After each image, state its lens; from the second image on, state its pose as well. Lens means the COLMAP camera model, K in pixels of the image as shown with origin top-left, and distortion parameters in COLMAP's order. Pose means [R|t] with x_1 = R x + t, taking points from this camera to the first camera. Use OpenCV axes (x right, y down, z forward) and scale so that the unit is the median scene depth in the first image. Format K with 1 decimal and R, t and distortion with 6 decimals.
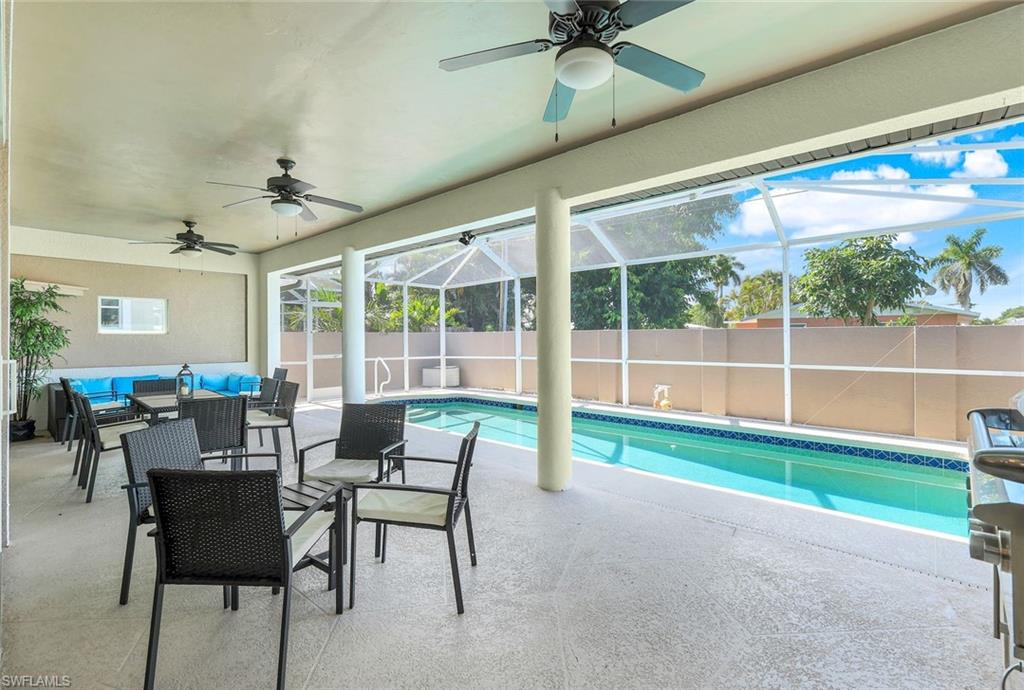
lens RADIAL K [[452.2, 0, 512.0], [0, 452.2, 345.0], [0, 0, 1]] dist [0.012323, -0.000071]
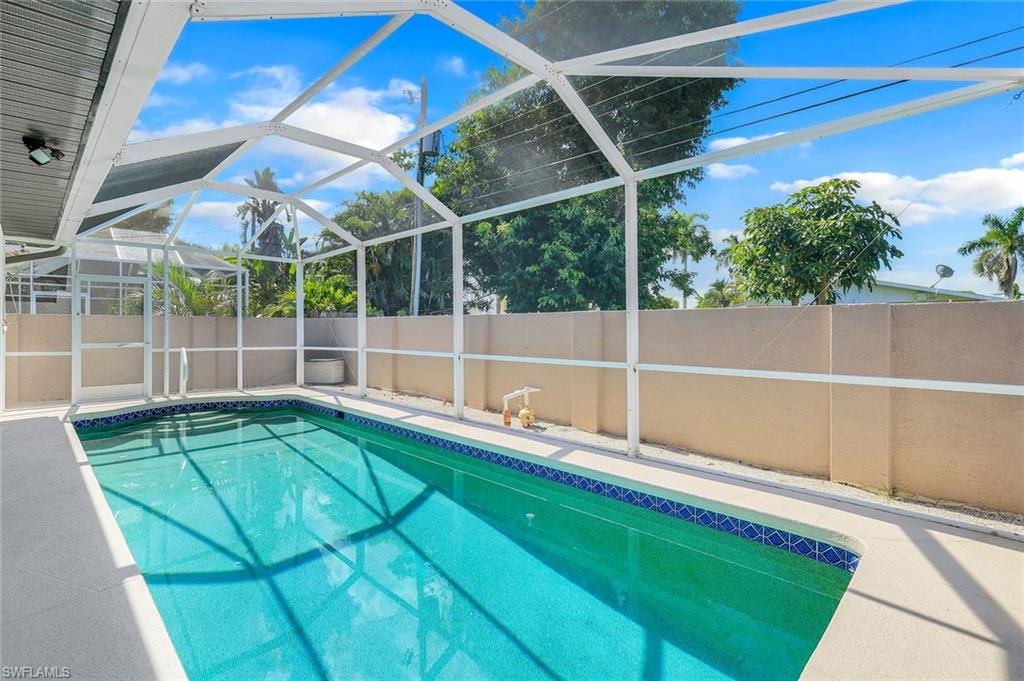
lens RADIAL K [[465.8, 0, 510.1], [0, 465.8, 325.1], [0, 0, 1]] dist [0.003011, 0.000174]
pose [[0.998813, 0.004203, -0.048528, 0.314037], [-0.005364, 0.999702, -0.023824, 0.004183], [0.048413, 0.024056, 0.998538, 0.220606]]
